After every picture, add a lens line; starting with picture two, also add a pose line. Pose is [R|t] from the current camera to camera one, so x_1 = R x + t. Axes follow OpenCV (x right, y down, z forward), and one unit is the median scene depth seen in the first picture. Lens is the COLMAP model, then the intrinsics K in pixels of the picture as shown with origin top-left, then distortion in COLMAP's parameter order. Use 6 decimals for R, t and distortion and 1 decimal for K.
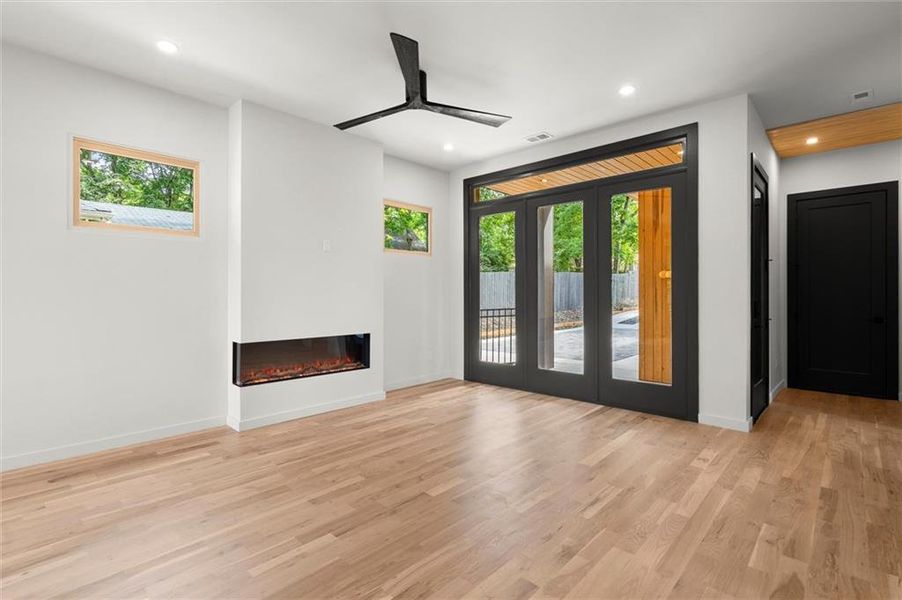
lens RADIAL K [[414.8, 0, 461.4], [0, 414.8, 298.7], [0, 0, 1]] dist [-0.006279, -0.000372]
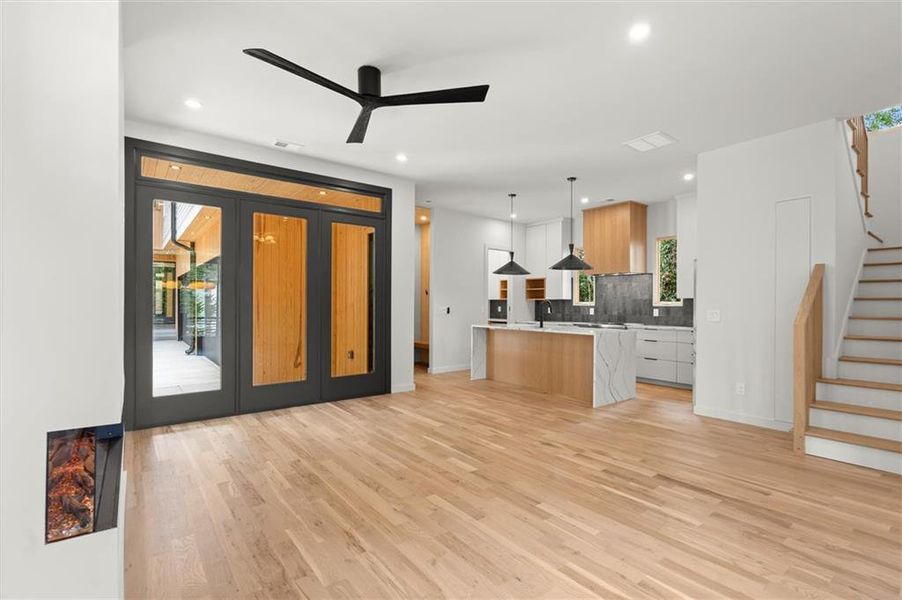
lens RADIAL K [[414.8, 0, 432.3], [0, 414.8, 307.9], [0, 0, 1]] dist [-0.006279, -0.000372]
pose [[0.182805, -0.000132, 0.983149, -1.015502], [0.004386, 0.999990, -0.000681, -0.002922], [-0.983139, 0.004436, 0.182803, 0.703781]]
